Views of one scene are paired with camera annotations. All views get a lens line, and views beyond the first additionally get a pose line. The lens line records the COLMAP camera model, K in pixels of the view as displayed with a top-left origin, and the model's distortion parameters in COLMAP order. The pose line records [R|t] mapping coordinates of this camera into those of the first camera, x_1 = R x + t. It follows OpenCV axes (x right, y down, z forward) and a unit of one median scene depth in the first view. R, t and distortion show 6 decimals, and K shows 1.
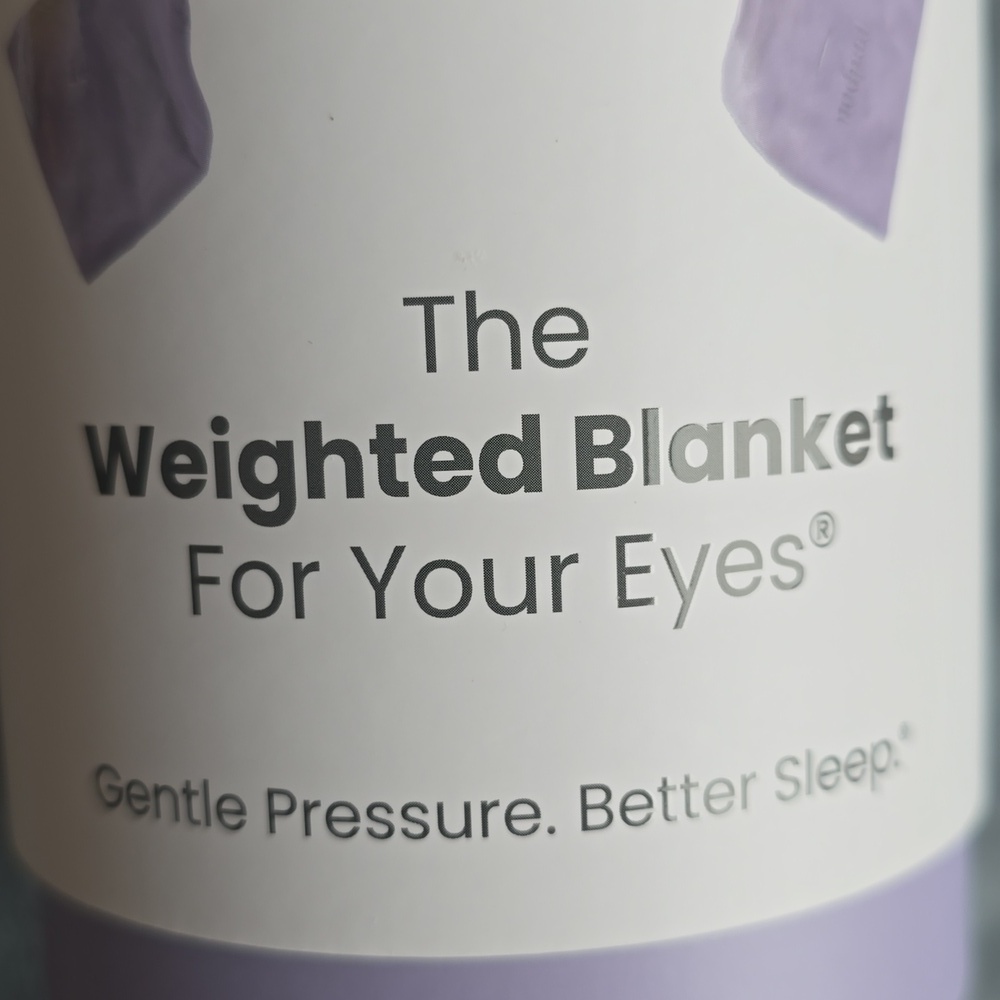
lens RADIAL K [[1553.1, 0, 519.9], [0, 1553.1, 502.7], [0, 0, 1]] dist [0.295920, -1.810018]
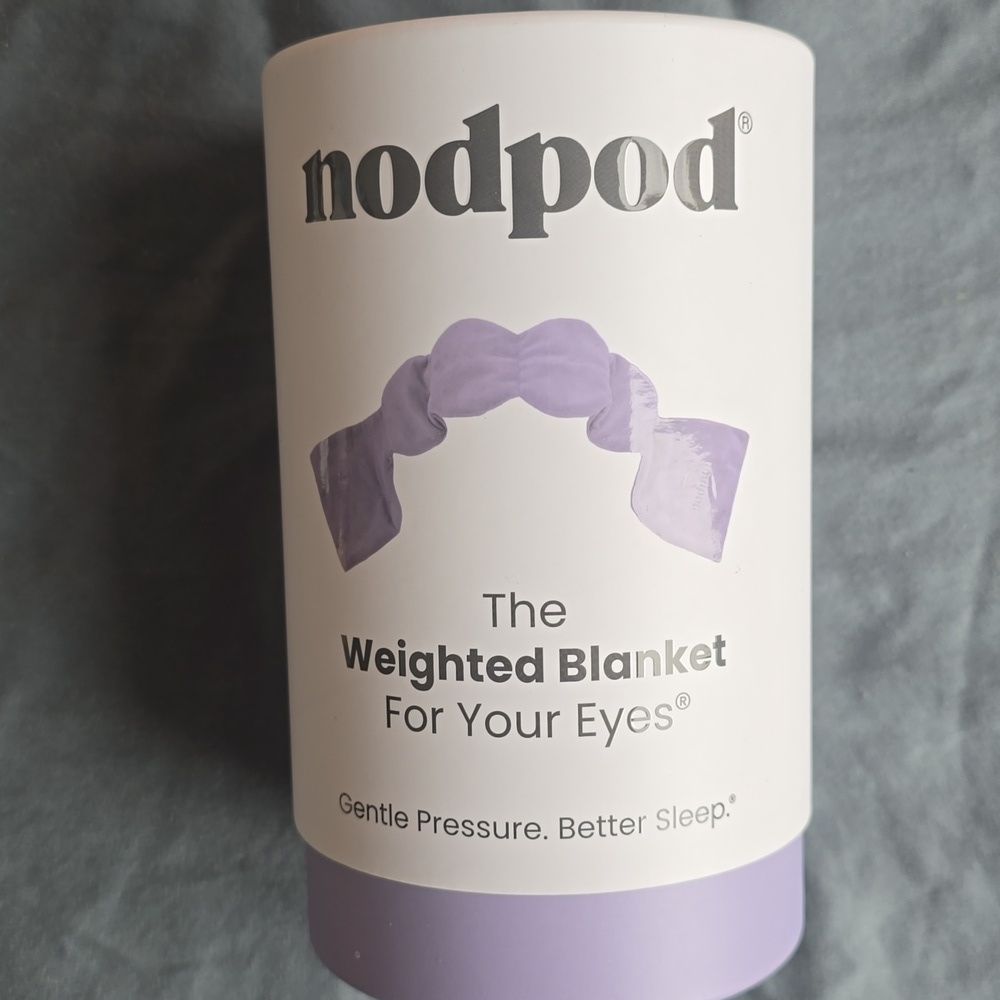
lens RADIAL K [[1553.1, 0, 519.9], [0, 1553.1, 502.7], [0, 0, 1]] dist [0.295920, -1.810018]
pose [[0.990252, 0.032487, -0.135447, 0.263320], [-0.031727, 0.999466, 0.007768, -0.268795], [0.135627, -0.003395, 0.990754, -1.148926]]
